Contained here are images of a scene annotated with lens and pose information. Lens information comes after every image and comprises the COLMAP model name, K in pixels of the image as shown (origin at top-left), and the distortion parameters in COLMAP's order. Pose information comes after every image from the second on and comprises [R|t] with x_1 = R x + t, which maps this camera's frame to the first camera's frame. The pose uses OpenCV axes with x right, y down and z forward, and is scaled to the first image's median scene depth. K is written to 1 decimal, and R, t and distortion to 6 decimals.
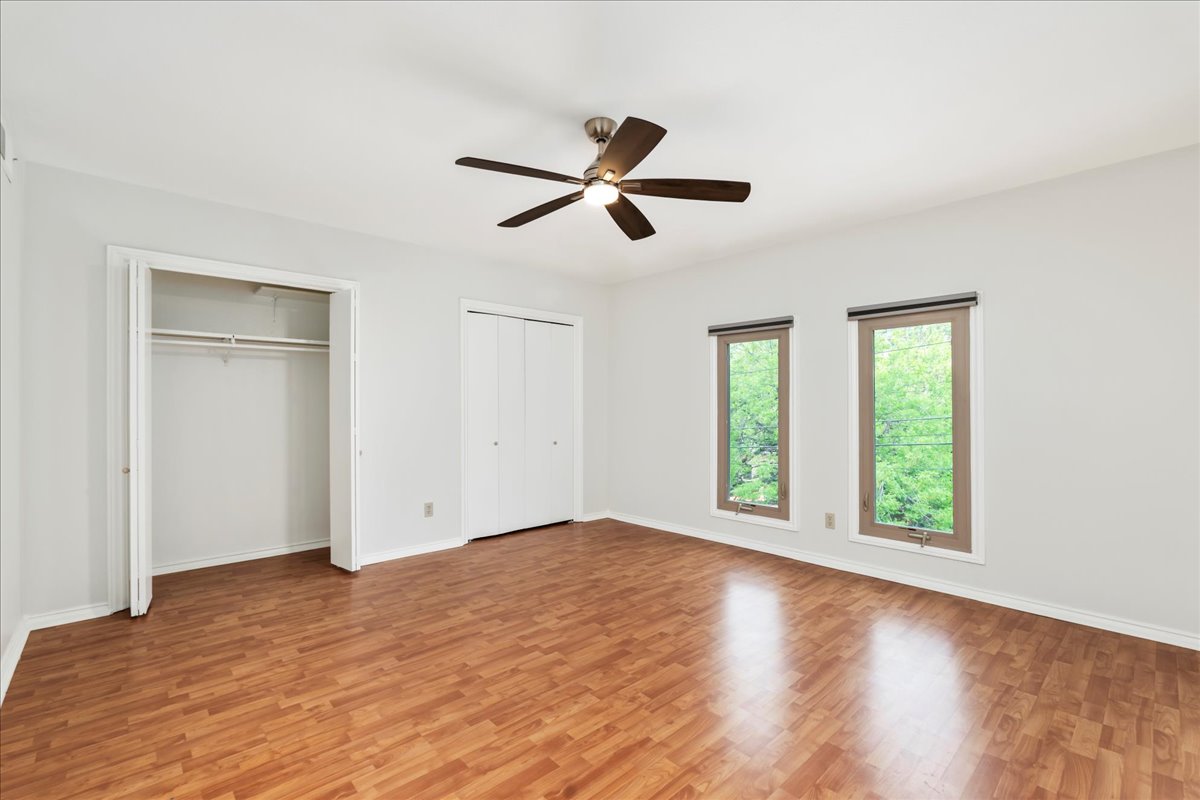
lens RADIAL K [[526.1, 0, 606.6], [0, 526.1, 380.4], [0, 0, 1]] dist [-0.011603, 0.003105]
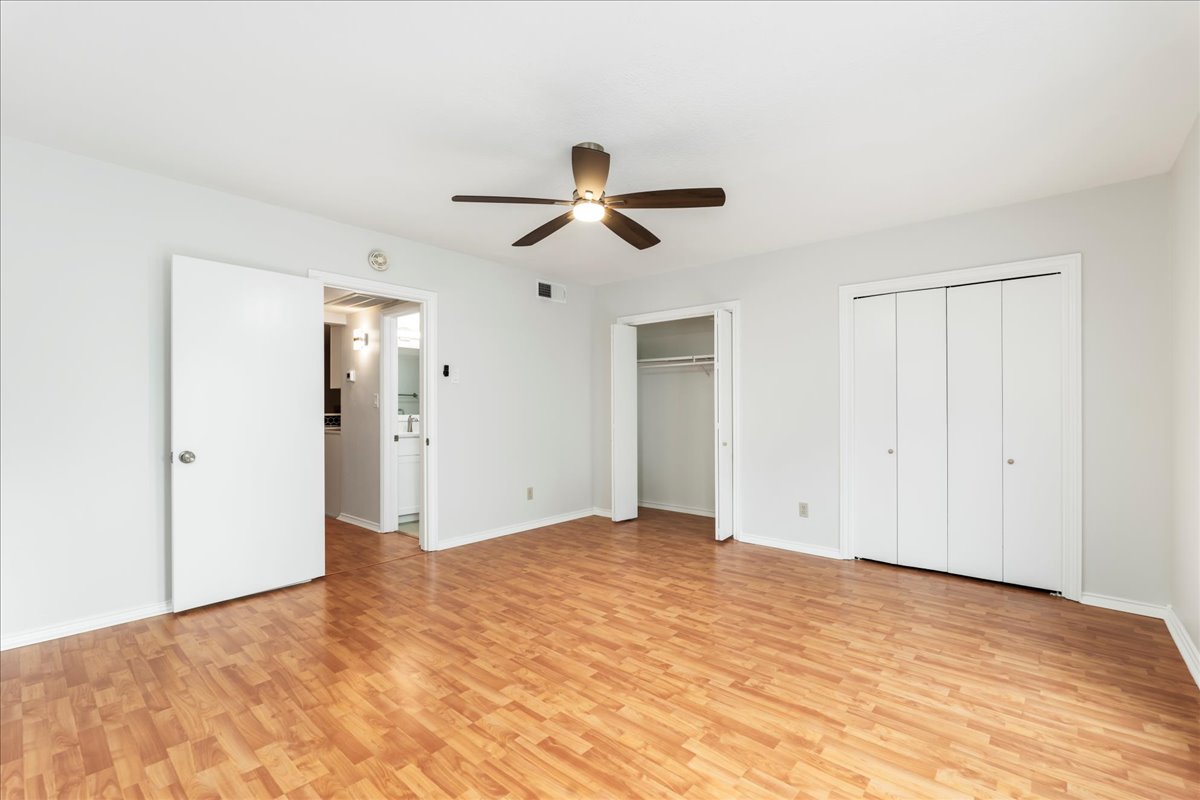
lens RADIAL K [[526.1, 0, 591.6], [0, 526.1, 394.7], [0, 0, 1]] dist [-0.011603, 0.003105]
pose [[0.088478, -0.022957, -0.995814, 0.931024], [0.047237, 0.998706, -0.018827, 0.041696], [0.994957, -0.045374, 0.089448, 0.782692]]
